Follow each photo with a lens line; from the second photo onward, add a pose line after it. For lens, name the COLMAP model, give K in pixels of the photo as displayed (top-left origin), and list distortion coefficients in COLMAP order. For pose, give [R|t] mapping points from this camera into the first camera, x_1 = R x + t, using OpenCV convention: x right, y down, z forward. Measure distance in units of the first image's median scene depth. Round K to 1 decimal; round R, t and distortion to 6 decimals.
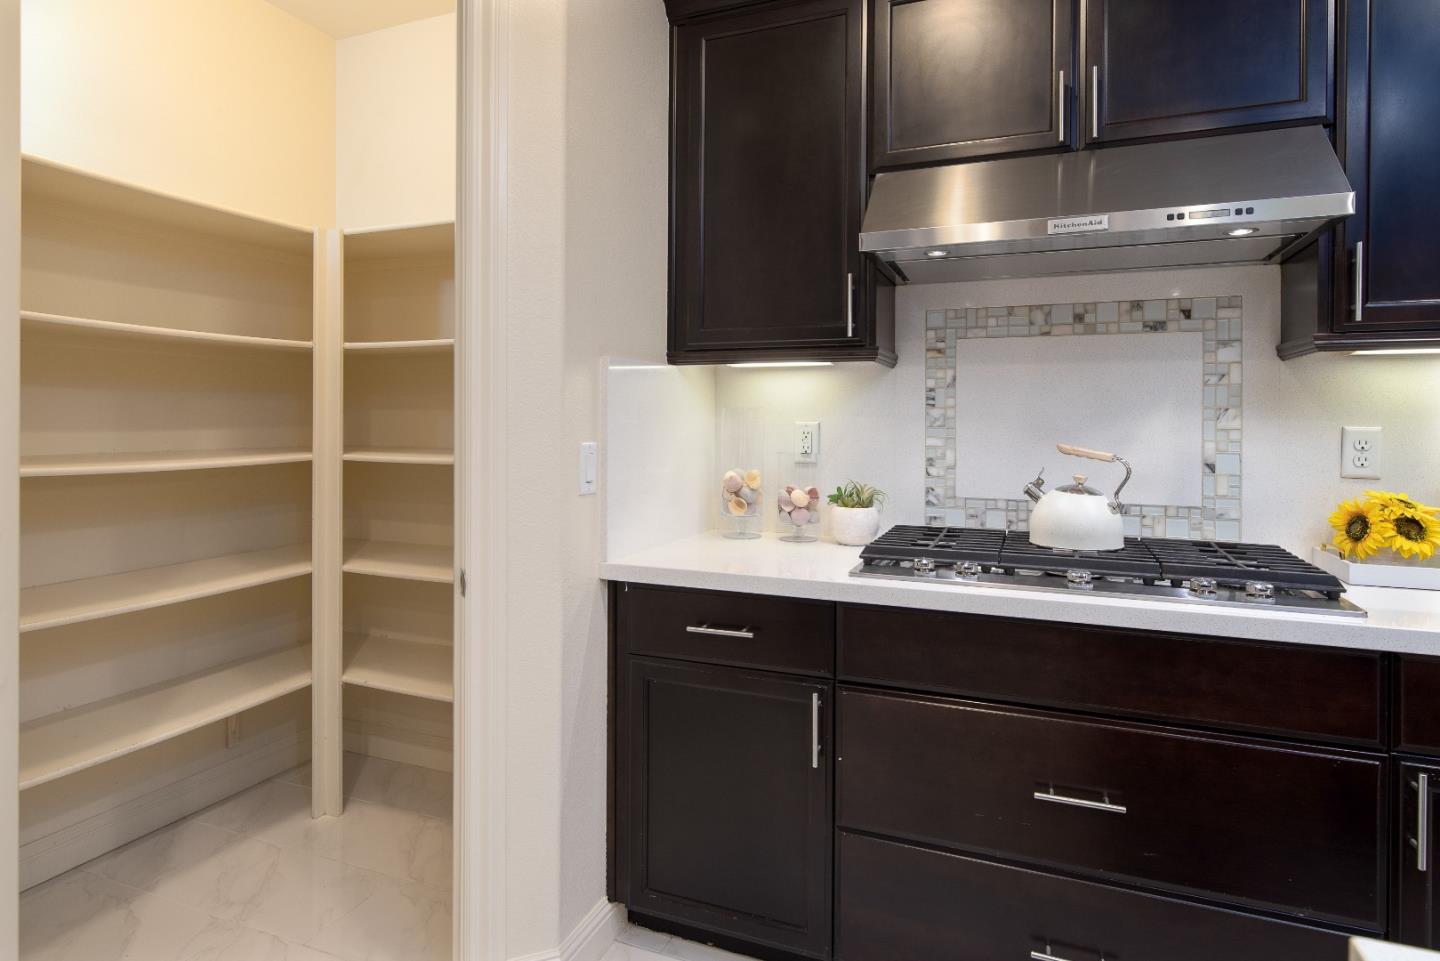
lens RADIAL K [[803.6, 0, 715.7], [0, 803.6, 420.3], [0, 0, 1]] dist [0.004641, 0.001027]
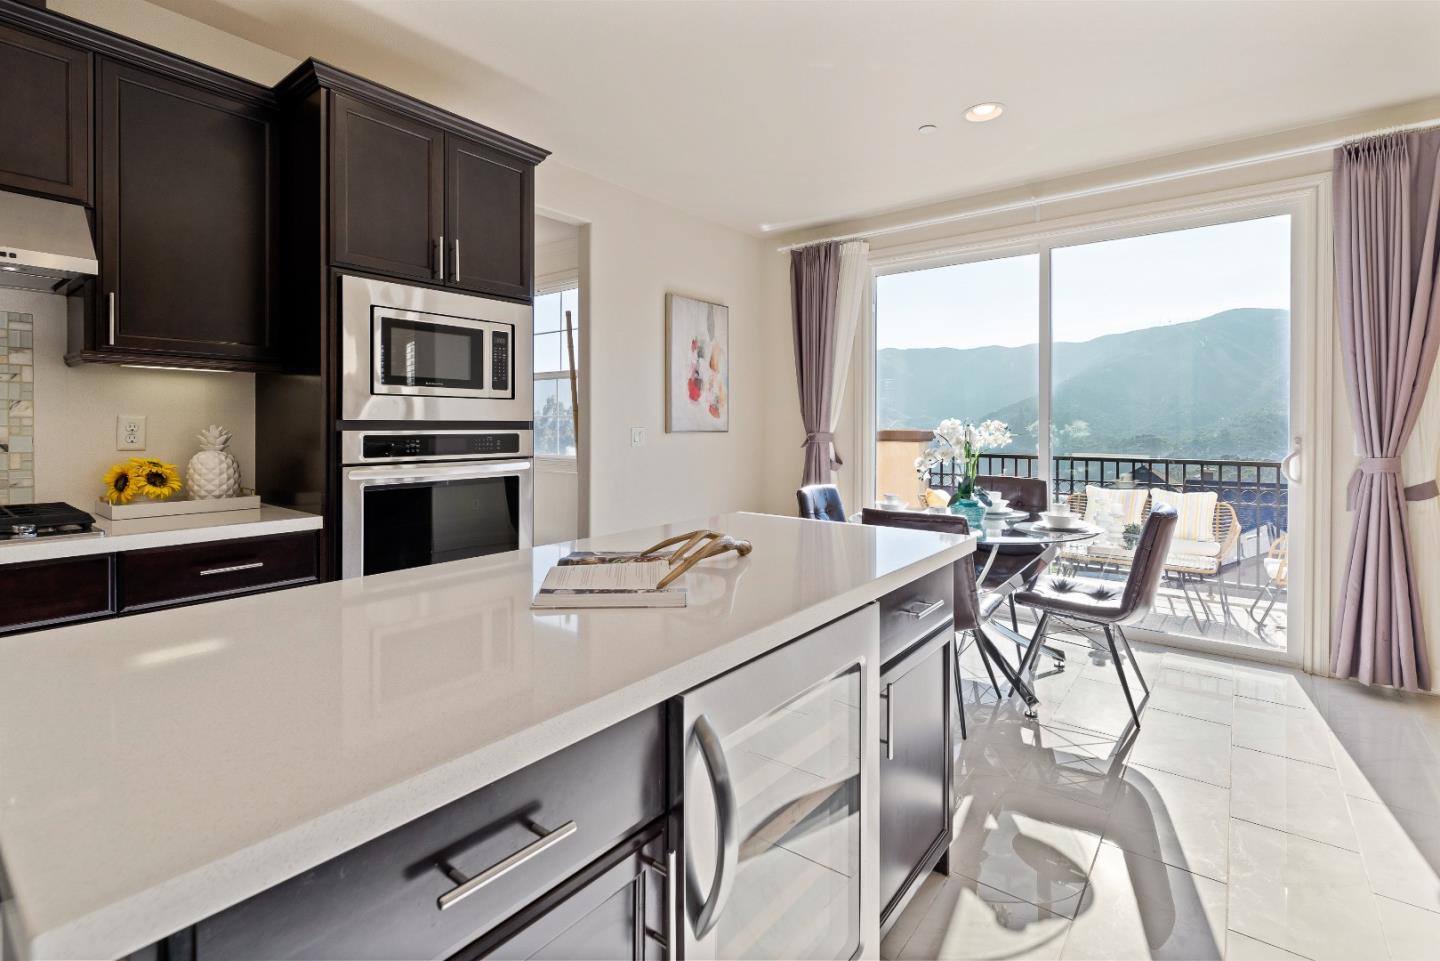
lens RADIAL K [[668.2, 0, 711.6], [0, 668.2, 430.0], [0, 0, 1]] dist [0.002600, -0.000003]
pose [[0.282873, -0.013067, 0.959068, -0.076407], [-0.003056, 0.999890, 0.014525, 0.012759], [-0.959153, -0.007040, 0.282801, -0.357955]]
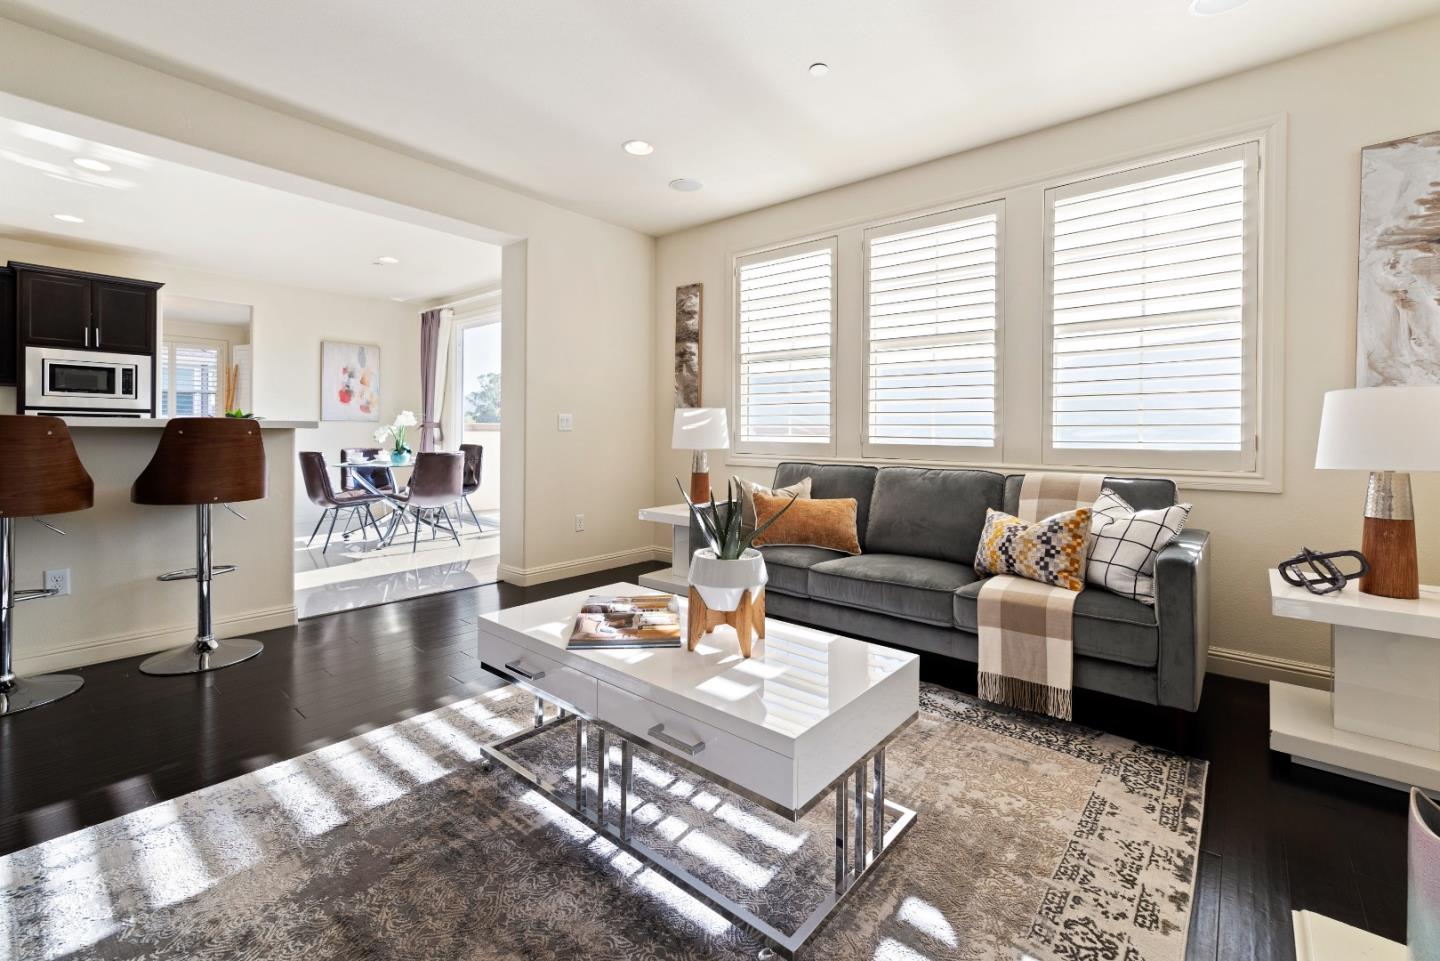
lens RADIAL K [[626.1, 0, 691.7], [0, 626.1, 433.1], [0, 0, 1]] dist [0.018304, 0.000638]
pose [[0.332350, -0.003018, 0.943151, -0.751956], [-0.007255, 0.999957, 0.005757, 0.091972], [-0.943128, -0.008756, 0.332313, -2.938830]]
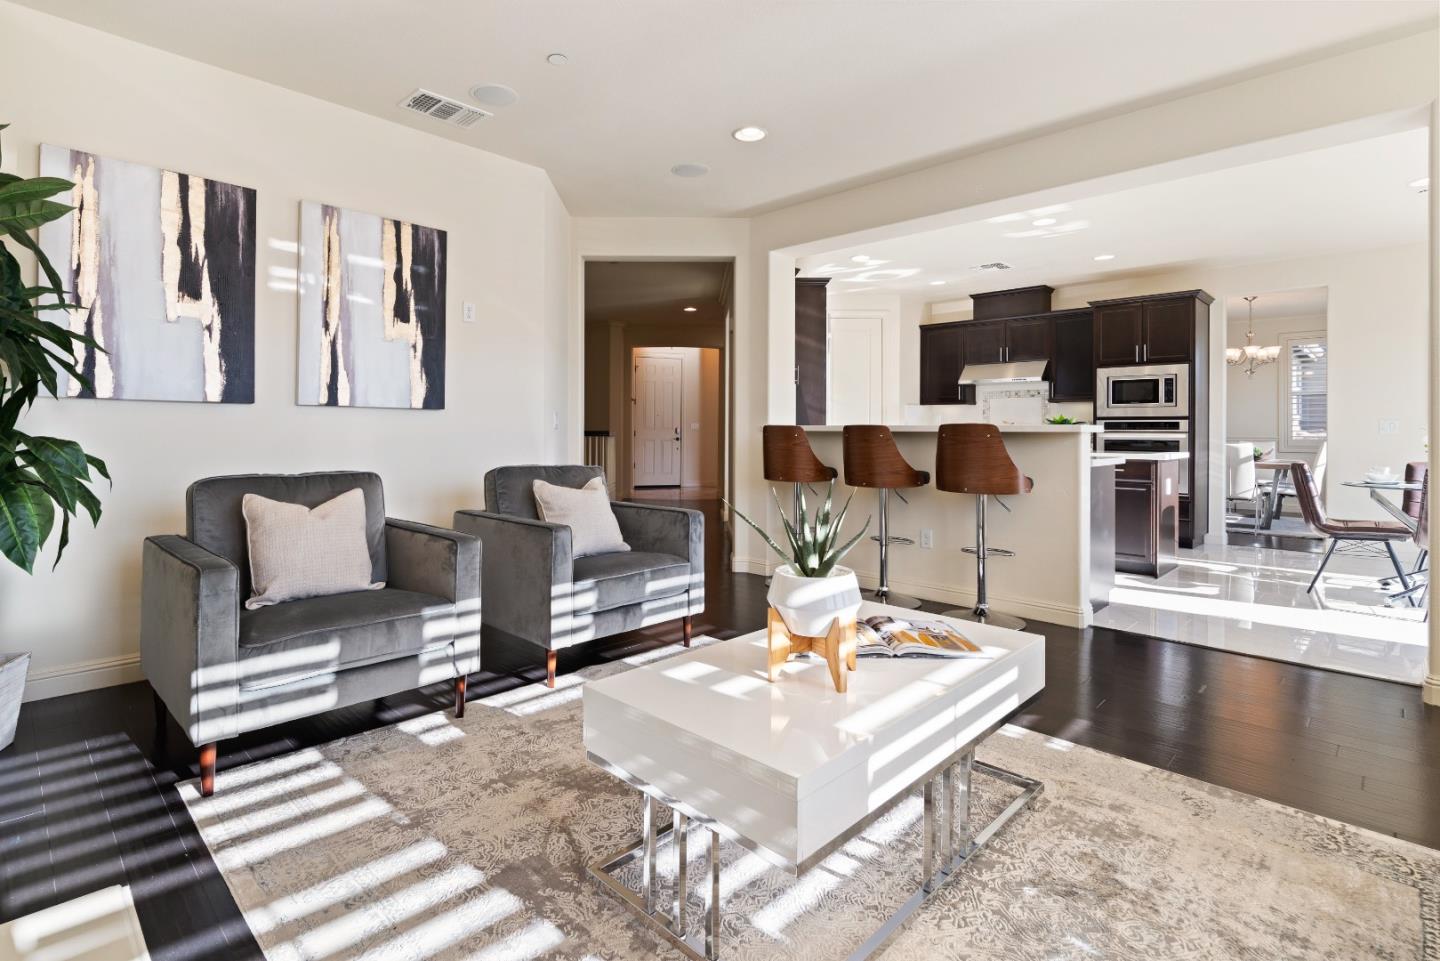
lens RADIAL K [[695.6, 0, 683.3], [0, 695.6, 427.6], [0, 0, 1]] dist [-0.023518, -0.000322]
pose [[0.922230, -0.001120, -0.386640, 0.250349], [-0.001086, 0.999984, -0.005487, 0.091208], [0.386640, 0.005480, 0.922215, -3.498631]]
